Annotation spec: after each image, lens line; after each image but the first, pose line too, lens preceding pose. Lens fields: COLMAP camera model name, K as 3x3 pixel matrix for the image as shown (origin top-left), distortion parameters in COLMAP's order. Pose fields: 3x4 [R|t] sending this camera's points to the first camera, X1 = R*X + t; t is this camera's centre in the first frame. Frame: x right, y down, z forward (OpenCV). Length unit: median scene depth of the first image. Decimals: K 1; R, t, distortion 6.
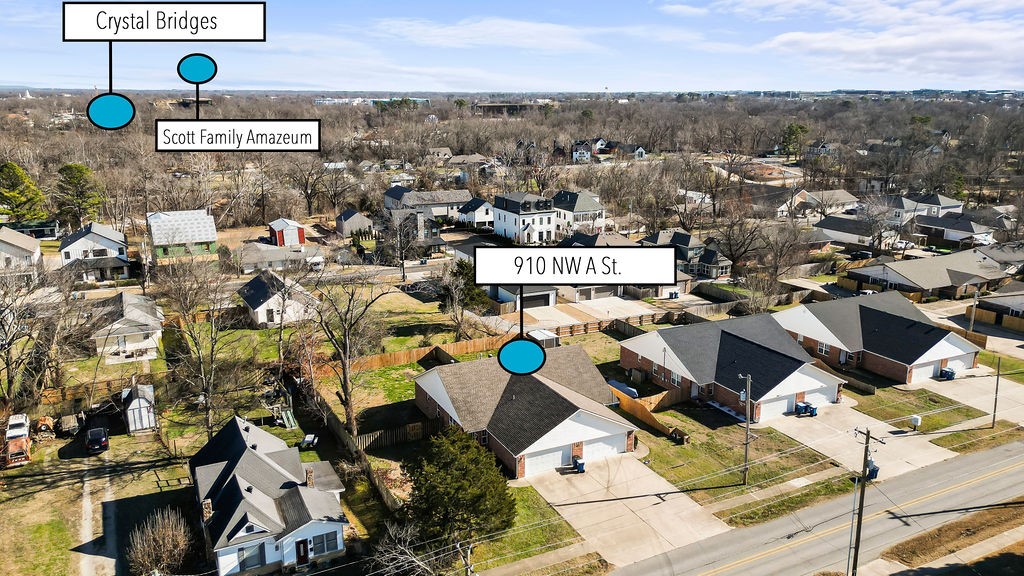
lens RADIAL K [[770.6, 0, 512.0], [0, 770.6, 288.0], [0, 0, 1]] dist [0.100829, 0.000213]
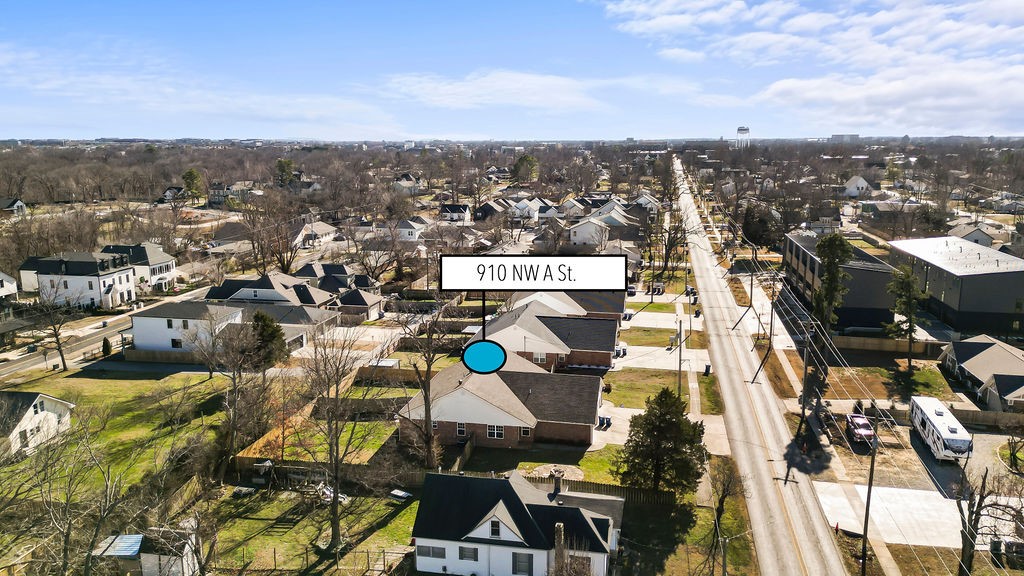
lens RADIAL K [[752.5, 0, 512.0], [0, 752.5, 288.0], [0, 0, 1]] dist [0.096617, -0.120132]
pose [[0.622828, -0.163248, 0.765137, -0.828630], [0.203772, 0.978082, 0.042809, -0.060288], [-0.755355, 0.129251, 0.642443, 0.275049]]
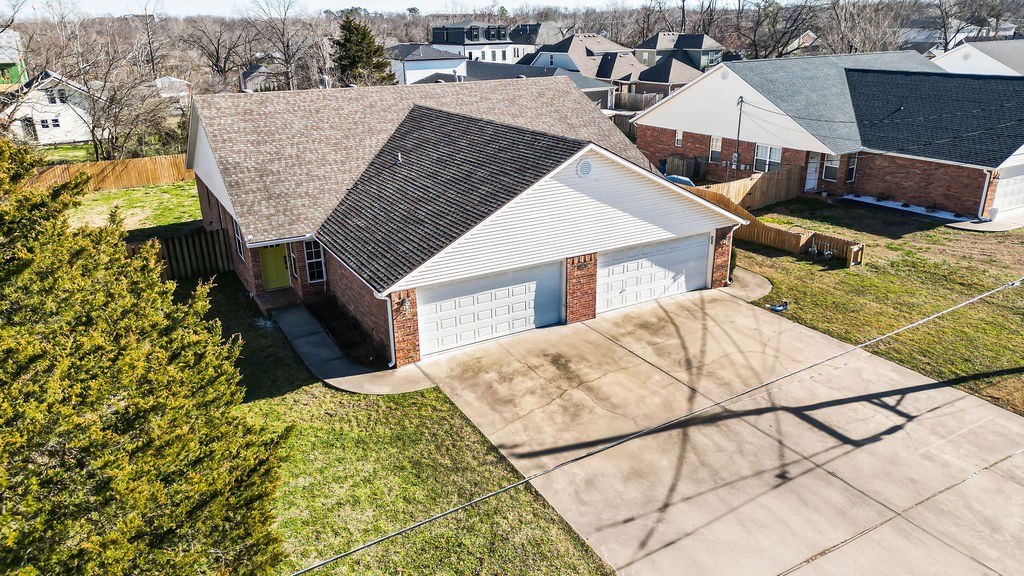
lens RADIAL K [[711.2, 0, 515.0], [0, 711.2, 283.3], [0, 0, 1]] dist [0.092397, -0.094526]
pose [[0.998147, -0.035595, 0.049356, 0.037657], [0.030723, 0.994891, 0.096168, 0.167376], [-0.052527, -0.094473, 0.994141, 0.644277]]
